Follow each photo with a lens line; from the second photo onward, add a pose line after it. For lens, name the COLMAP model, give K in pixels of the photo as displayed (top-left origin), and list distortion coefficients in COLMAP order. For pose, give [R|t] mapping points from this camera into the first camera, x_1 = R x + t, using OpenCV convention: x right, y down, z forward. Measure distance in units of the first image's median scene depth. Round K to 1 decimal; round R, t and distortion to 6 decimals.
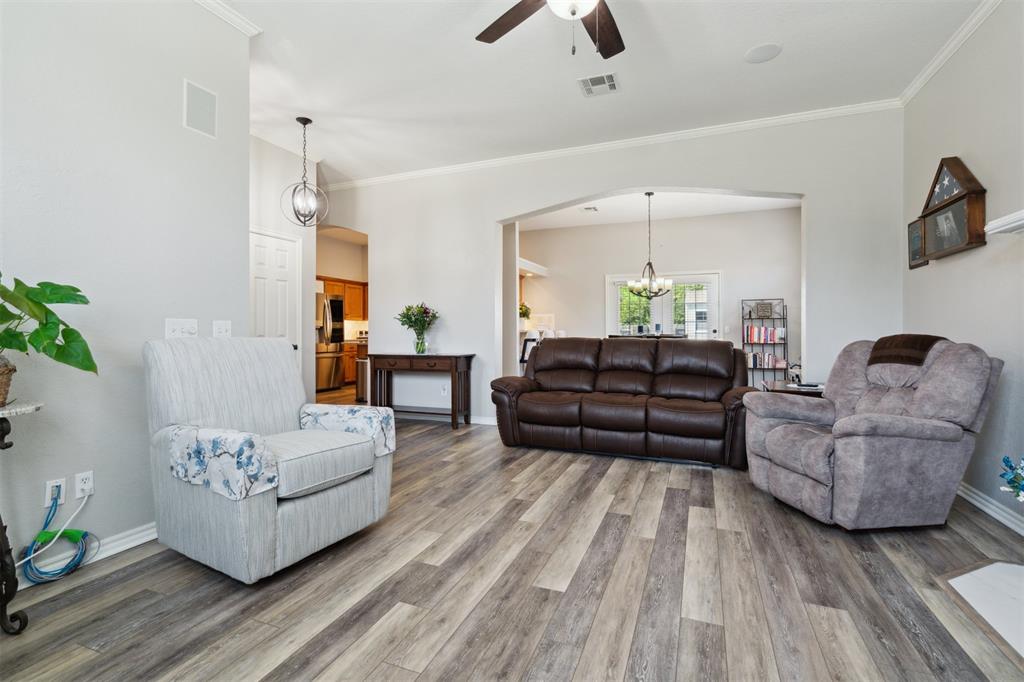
lens RADIAL K [[465.9, 0, 515.6], [0, 465.9, 338.2], [0, 0, 1]] dist [0.000205, 0.000368]
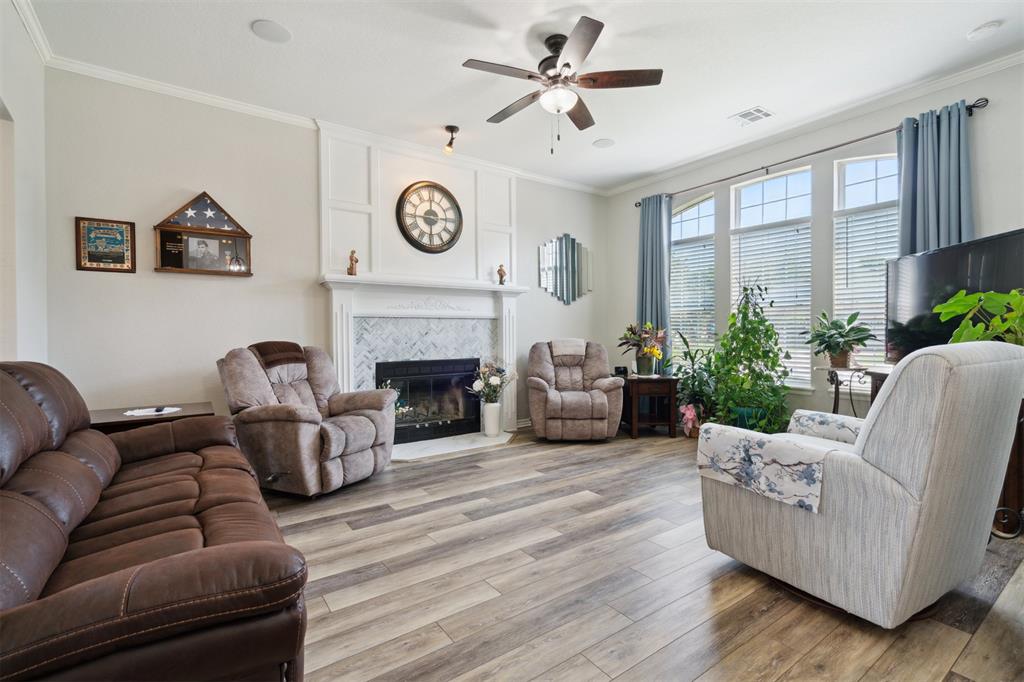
lens RADIAL K [[465.9, 0, 515.6], [0, 465.9, 338.2], [0, 0, 1]] dist [0.000205, 0.000368]
pose [[-0.840146, 0.003626, 0.542348, -0.434261], [0.018352, 0.999595, 0.021746, -0.035015], [-0.542049, 0.028223, -0.839873, 1.854670]]
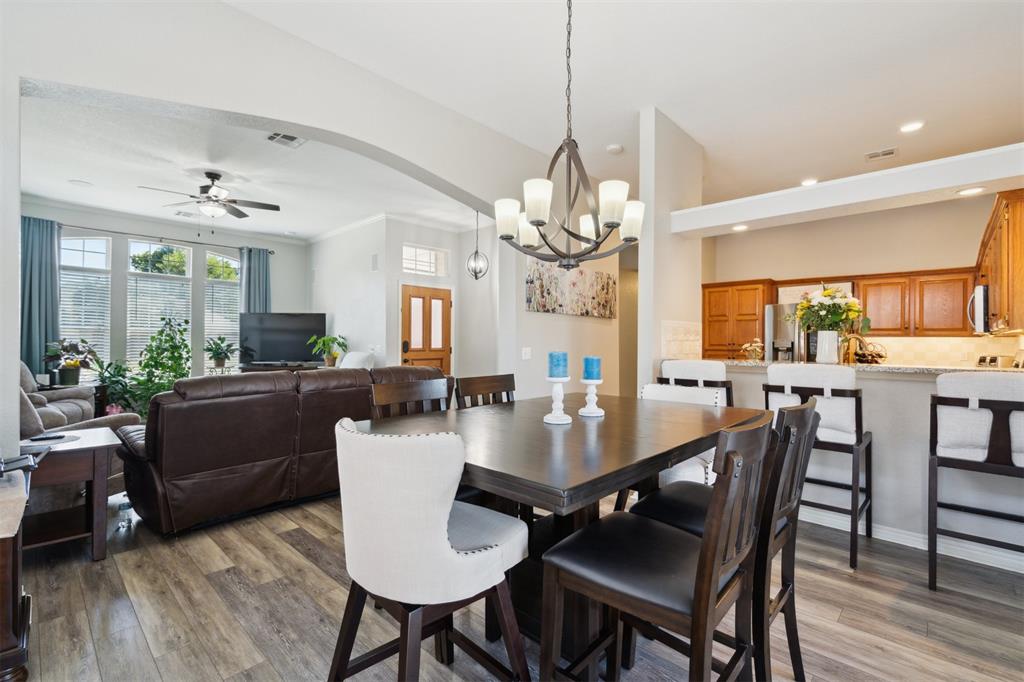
lens RADIAL K [[461.9, 0, 509.7], [0, 461.9, 340.8], [0, 0, 1]] dist [-0.000999, -0.000279]
pose [[-0.375959, -0.003880, -0.926628, 1.416338], [-0.021207, 0.999765, 0.004418, -0.092020], [0.926394, 0.021312, -0.375953, 2.680731]]
